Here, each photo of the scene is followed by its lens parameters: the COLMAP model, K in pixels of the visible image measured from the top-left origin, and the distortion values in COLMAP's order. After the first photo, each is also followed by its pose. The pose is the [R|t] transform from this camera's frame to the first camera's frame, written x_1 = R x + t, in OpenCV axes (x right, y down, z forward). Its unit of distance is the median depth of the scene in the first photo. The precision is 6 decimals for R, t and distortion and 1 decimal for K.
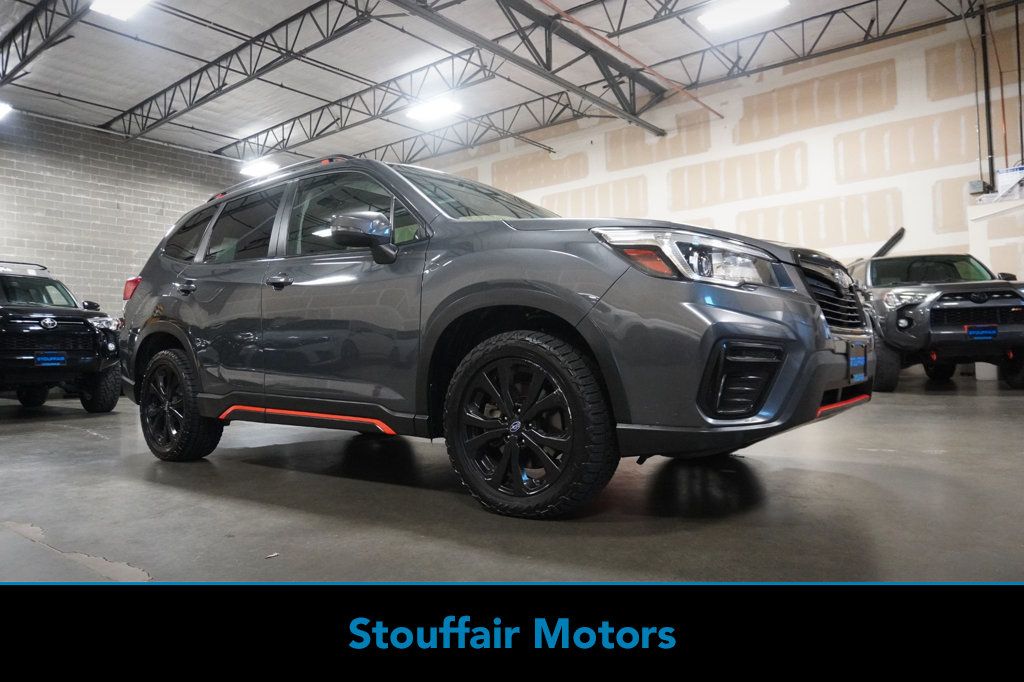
lens RADIAL K [[681.5, 0, 510.8], [0, 681.5, 340.5], [0, 0, 1]] dist [0.000723, -0.000950]
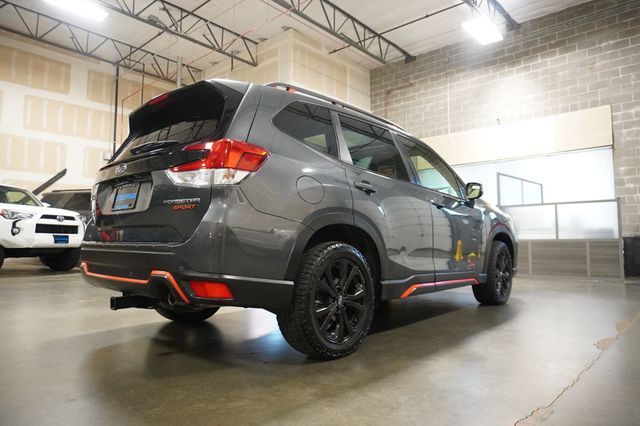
lens RADIAL K [[426.0, 0, 319.8], [0, 426.0, 214.1], [0, 0, 1]] dist [0.000723, -0.000950]
pose [[0.053837, 0.076455, 0.995618, -0.395386], [-0.034362, 0.996616, -0.074674, -0.003958], [-0.997958, -0.030191, 0.056282, 0.347766]]
